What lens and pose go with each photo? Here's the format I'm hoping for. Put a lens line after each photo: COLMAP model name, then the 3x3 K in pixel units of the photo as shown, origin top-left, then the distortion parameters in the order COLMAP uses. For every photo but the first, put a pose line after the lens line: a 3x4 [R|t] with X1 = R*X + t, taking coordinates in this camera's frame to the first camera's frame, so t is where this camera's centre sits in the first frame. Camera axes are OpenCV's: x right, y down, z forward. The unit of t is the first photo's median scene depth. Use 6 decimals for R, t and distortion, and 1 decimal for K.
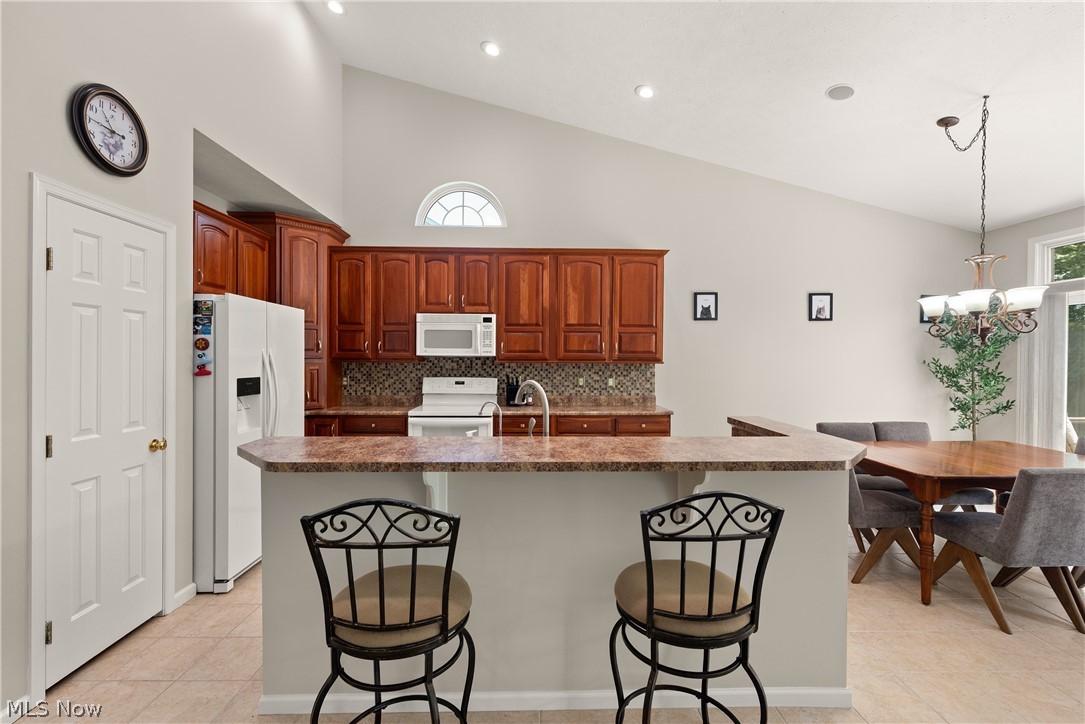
lens RADIAL K [[463.6, 0, 547.5], [0, 463.6, 367.1], [0, 0, 1]] dist [0.005156, -0.001436]
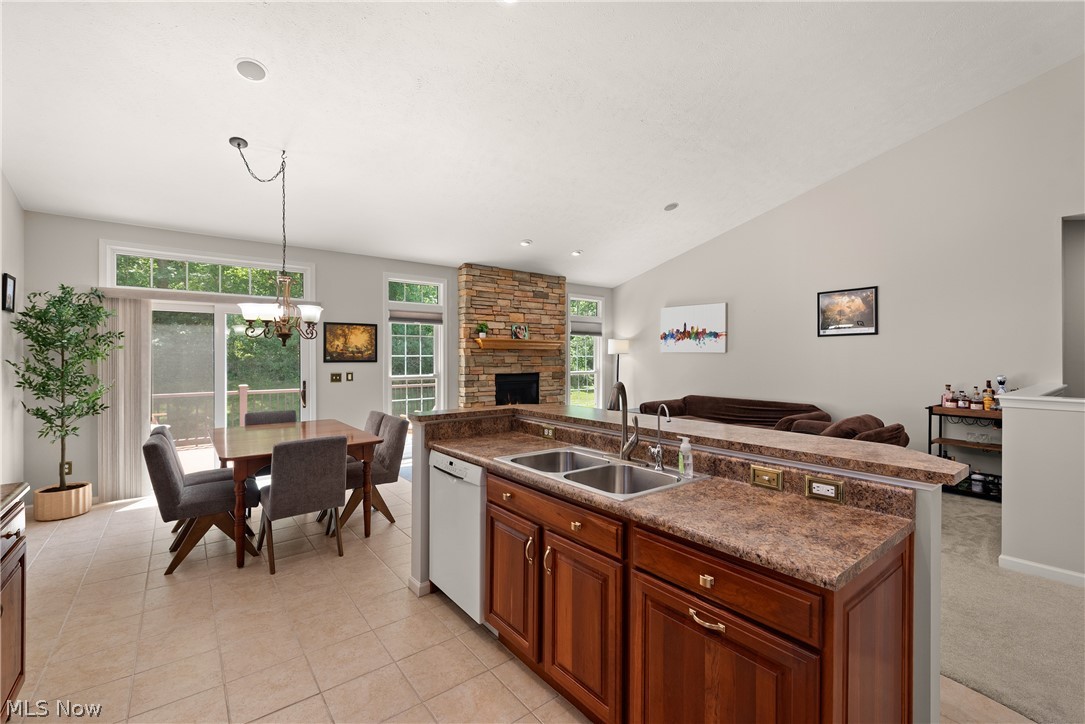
lens RADIAL K [[463.6, 0, 535.8], [0, 463.6, 356.8], [0, 0, 1]] dist [0.005156, -0.001436]
pose [[-0.592336, -0.003969, 0.805681, -0.335926], [0.015517, 0.999746, 0.016333, -0.020084], [-0.805542, 0.022177, -0.592124, 0.824334]]
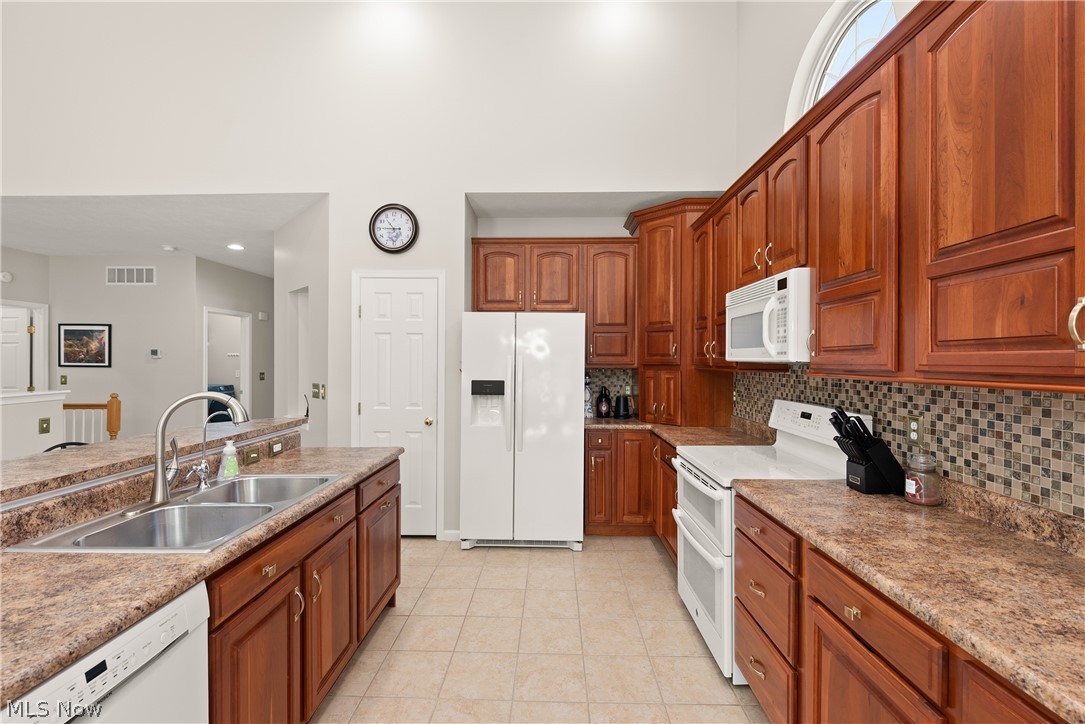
lens RADIAL K [[469.2, 0, 538.3], [0, 469.2, 362.9], [0, 0, 1]] dist [-0.000067, -0.000226]
pose [[-0.056265, -0.000552, -0.998416, 0.347082], [-0.026683, 0.999643, 0.000951, -0.016513], [0.998059, 0.026694, -0.056260, 0.770138]]
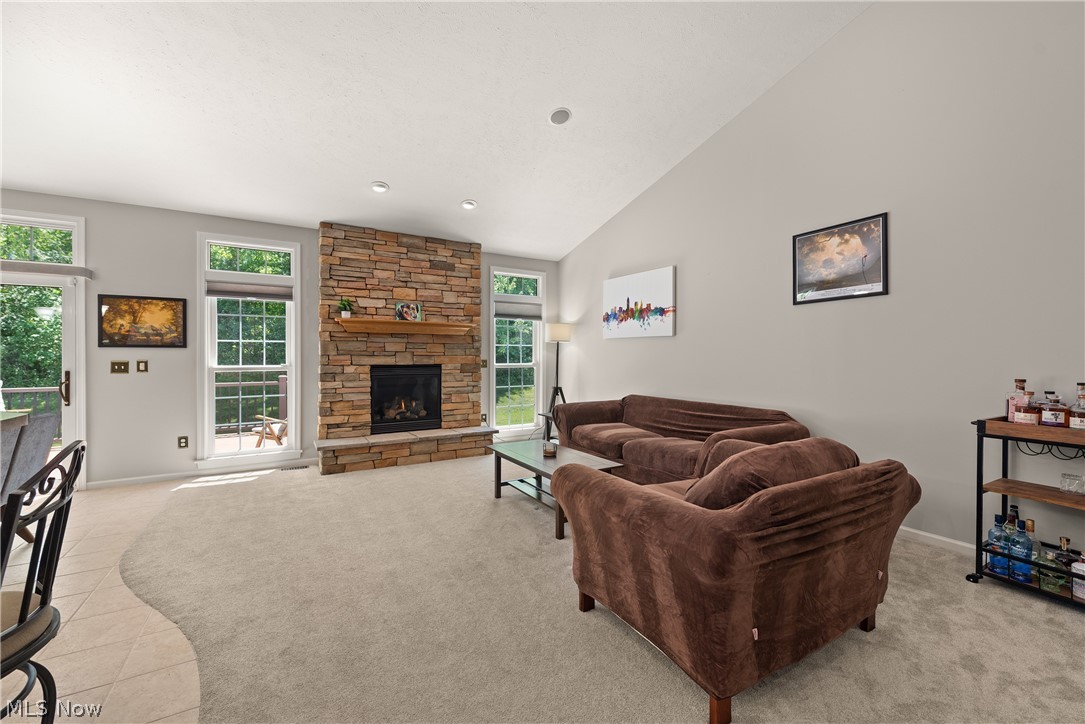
lens RADIAL K [[431.1, 0, 539.2], [0, 431.1, 358.2], [0, 0, 1]] dist [0.003390, -0.001650]
pose [[-0.484505, -0.004986, 0.874774, -0.208419], [0.018838, 0.999692, 0.016132, 0.032622], [-0.874586, 0.024296, -0.484262, 0.177647]]
